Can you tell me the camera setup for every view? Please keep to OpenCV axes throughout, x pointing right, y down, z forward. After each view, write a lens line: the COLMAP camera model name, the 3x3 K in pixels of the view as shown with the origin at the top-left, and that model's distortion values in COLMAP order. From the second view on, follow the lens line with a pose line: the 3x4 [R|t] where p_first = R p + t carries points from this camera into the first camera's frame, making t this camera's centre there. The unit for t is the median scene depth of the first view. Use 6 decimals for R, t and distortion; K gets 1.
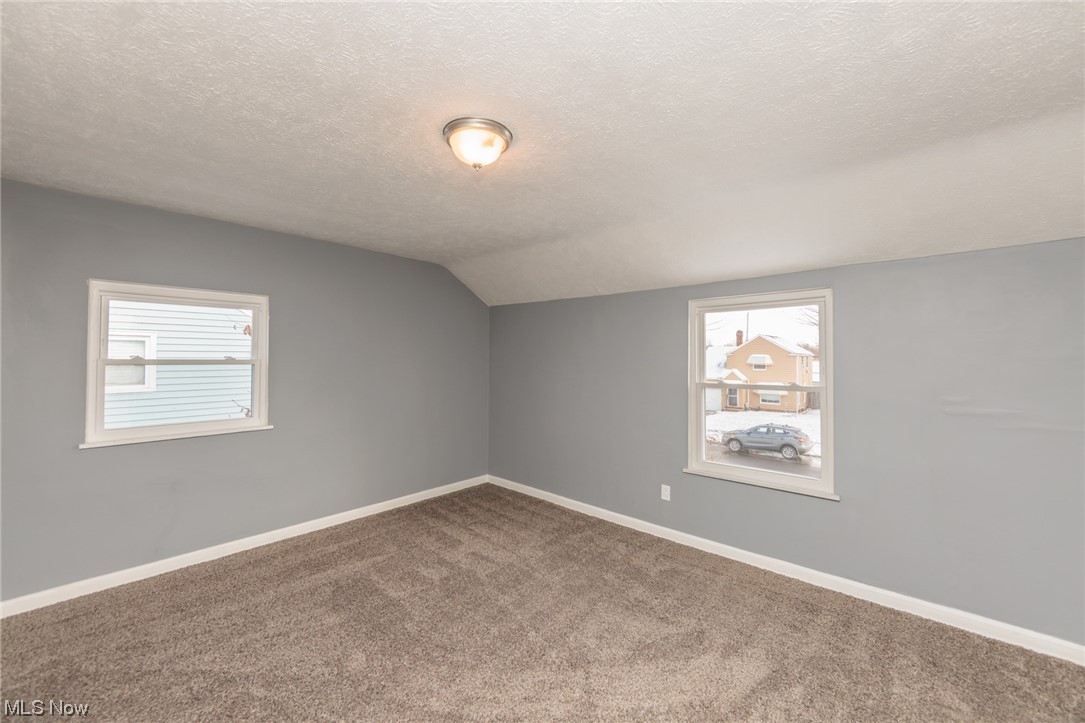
lens RADIAL K [[420.9, 0, 546.6], [0, 420.9, 358.2], [0, 0, 1]] dist [0.001667, -0.000166]
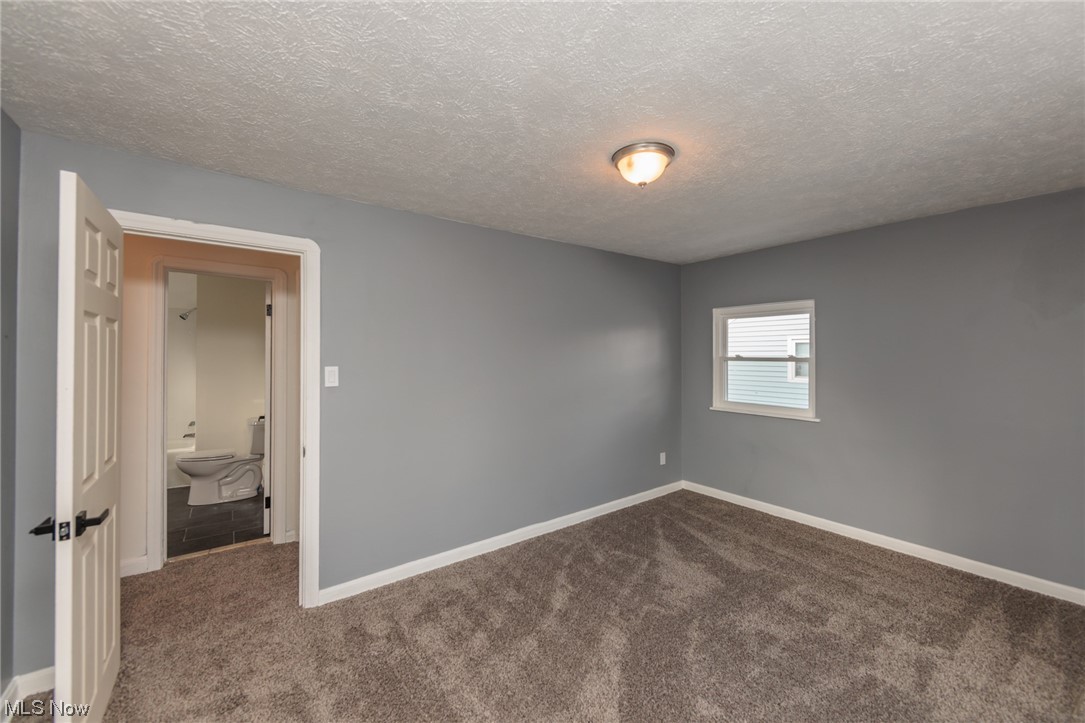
lens RADIAL K [[420.9, 0, 541.1], [0, 420.9, 356.0], [0, 0, 1]] dist [0.001667, -0.000166]
pose [[-0.197375, -0.003948, -0.980320, 0.593601], [-0.001090, 0.999992, -0.003808, 0.004321], [0.980327, 0.000317, -0.197378, 0.569818]]
